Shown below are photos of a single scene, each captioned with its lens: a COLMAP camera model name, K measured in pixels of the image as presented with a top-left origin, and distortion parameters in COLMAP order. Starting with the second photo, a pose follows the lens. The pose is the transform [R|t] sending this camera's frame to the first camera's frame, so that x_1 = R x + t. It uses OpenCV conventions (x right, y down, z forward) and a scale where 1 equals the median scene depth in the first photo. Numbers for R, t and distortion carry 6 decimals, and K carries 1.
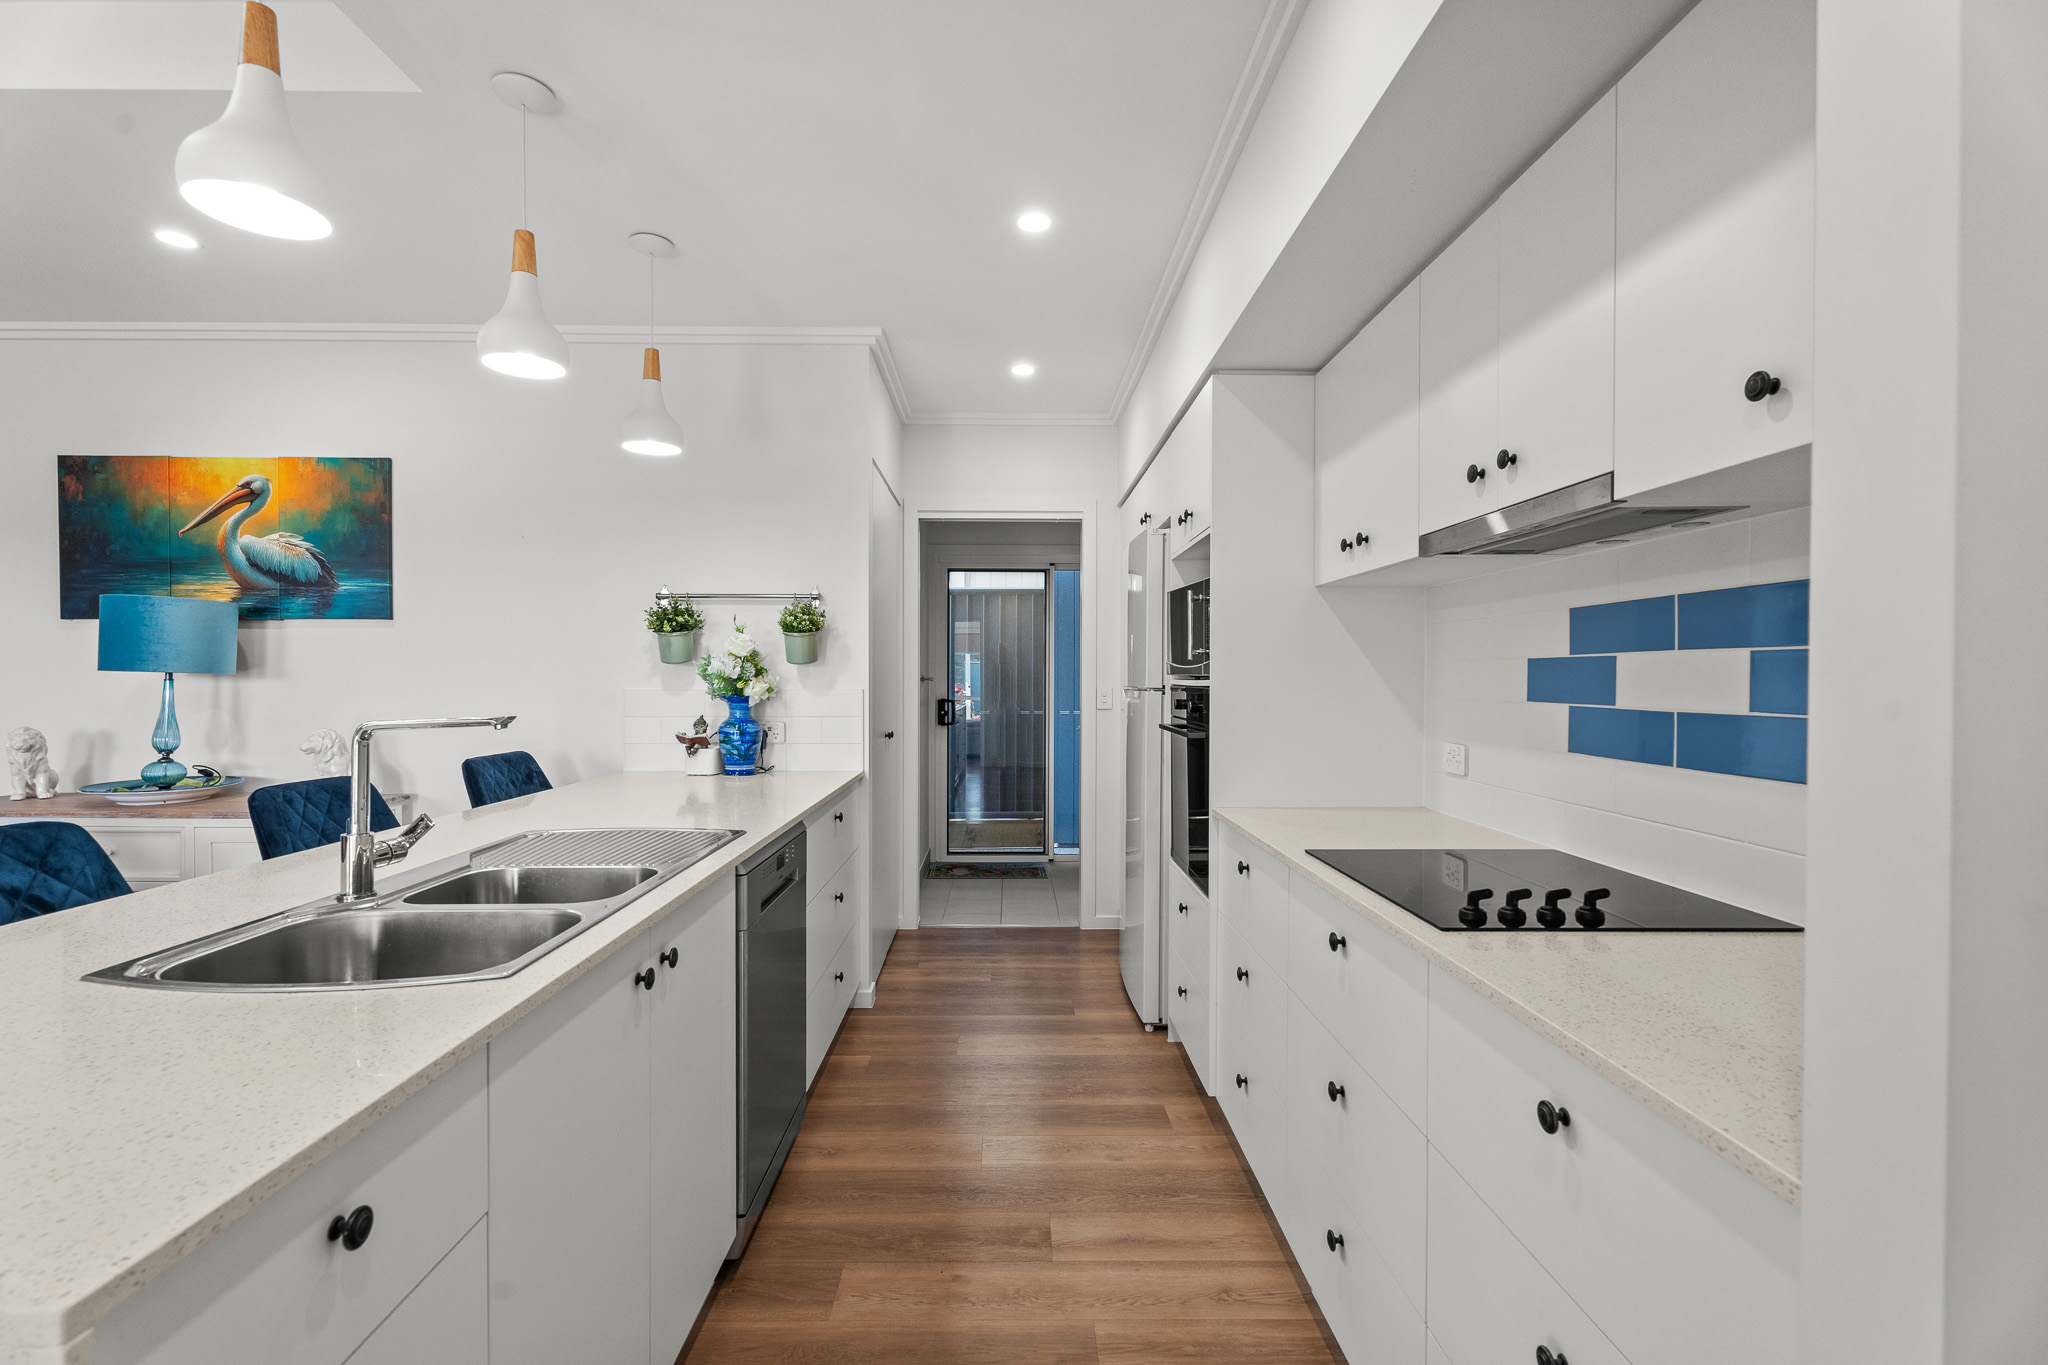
lens RADIAL K [[916.6, 0, 1013.9], [0, 916.6, 685.1], [0, 0, 1]] dist [0.002948, -0.000508]
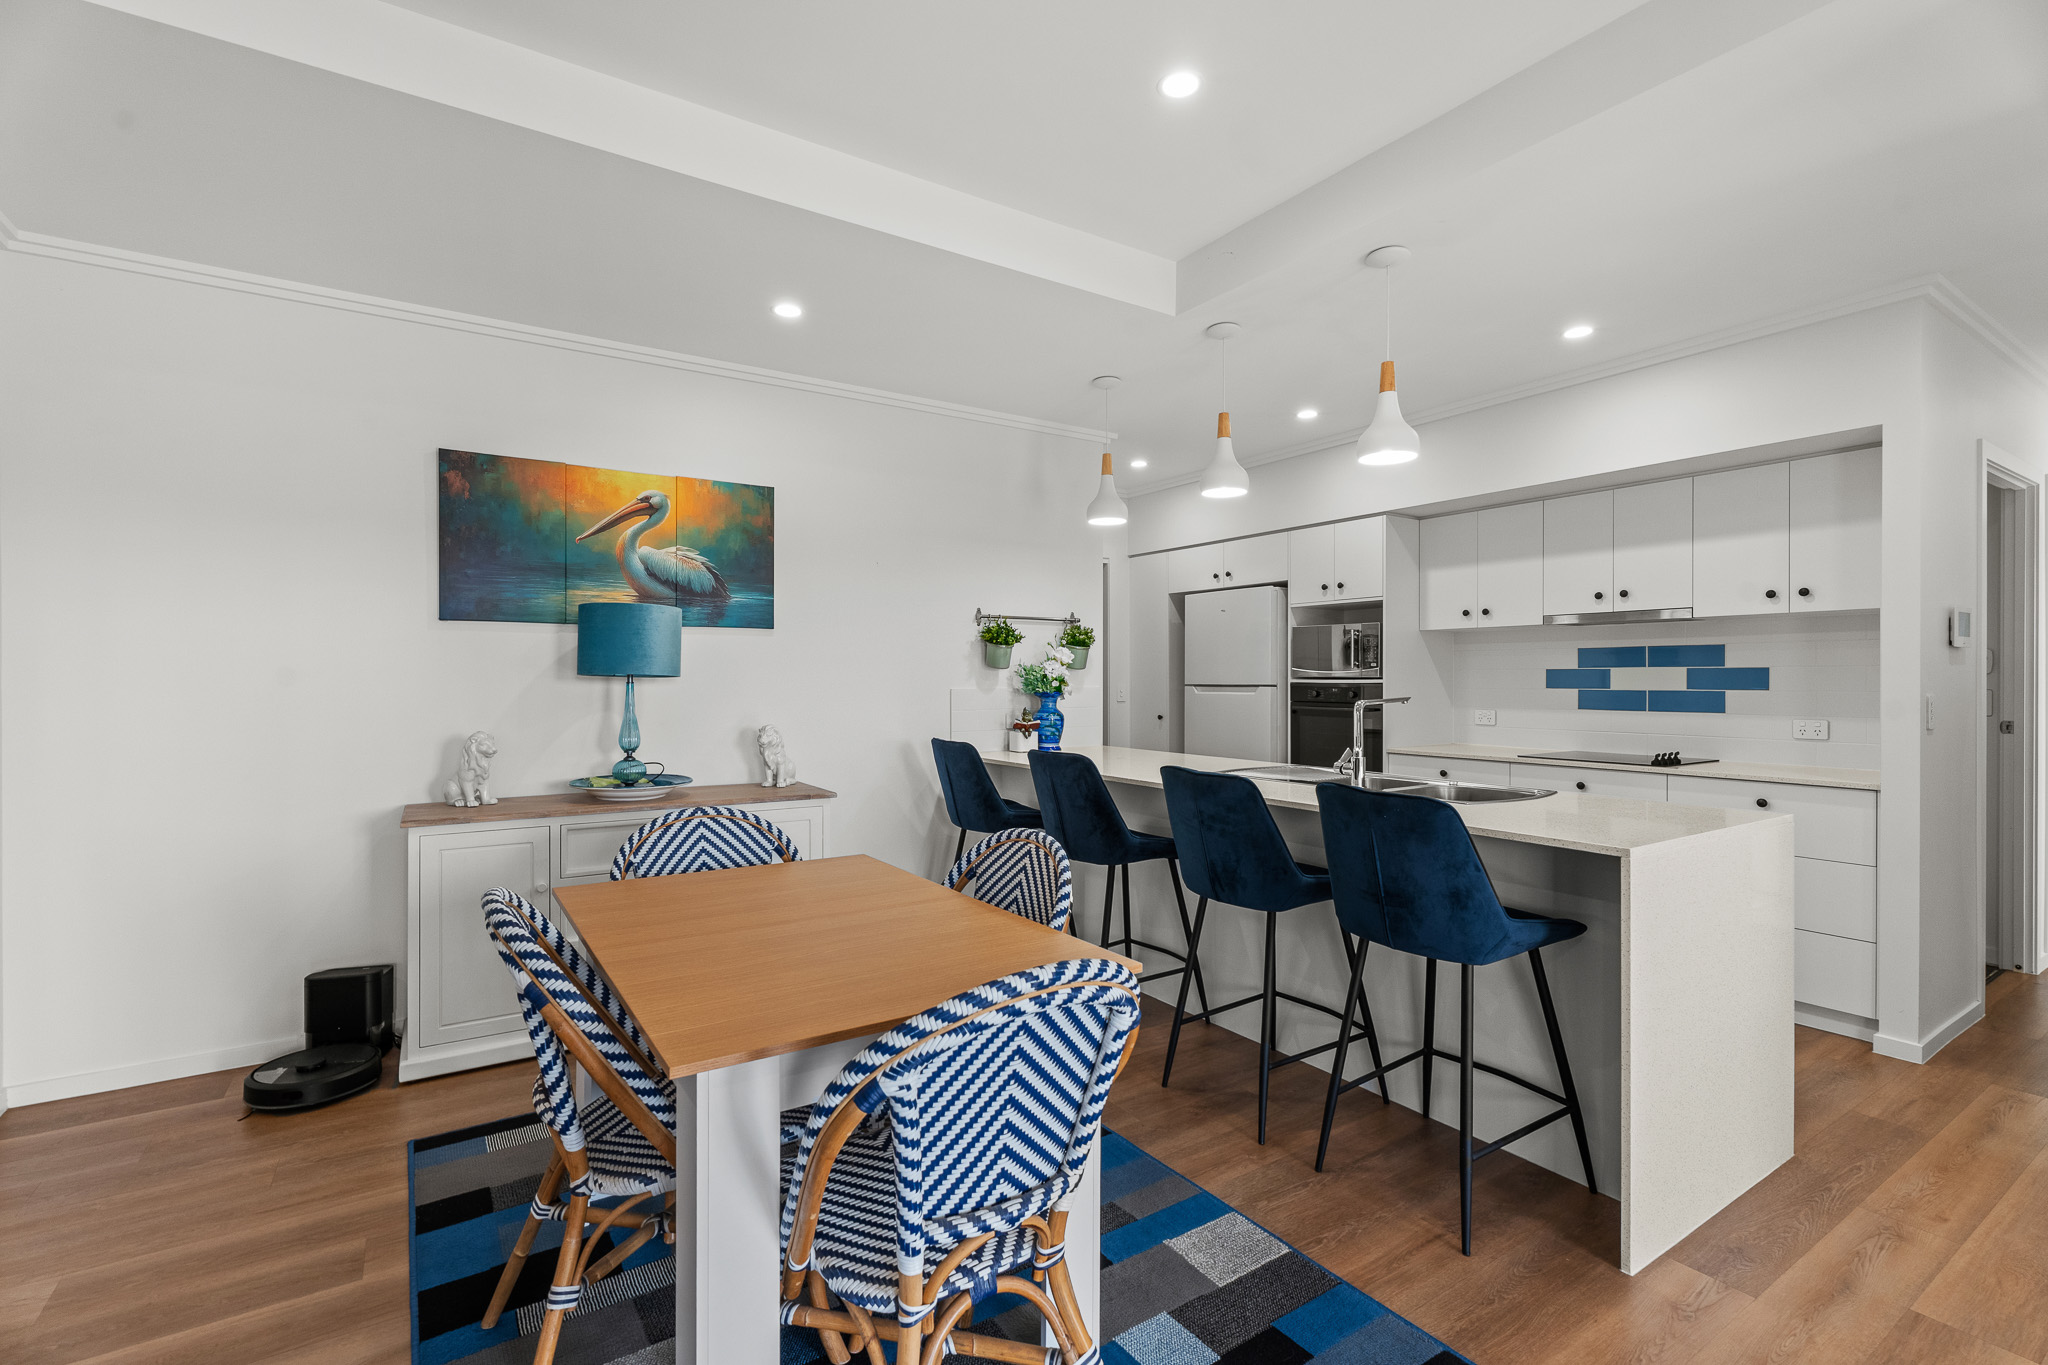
lens RADIAL K [[916.6, 0, 1023.1], [0, 916.6, 673.0], [0, 0, 1]] dist [0.002948, -0.000508]
pose [[0.842225, -0.000338, 0.539126, -1.039955], [0.006766, 0.999928, -0.009943, -0.003482], [-0.539084, 0.012022, 0.842166, -0.125440]]
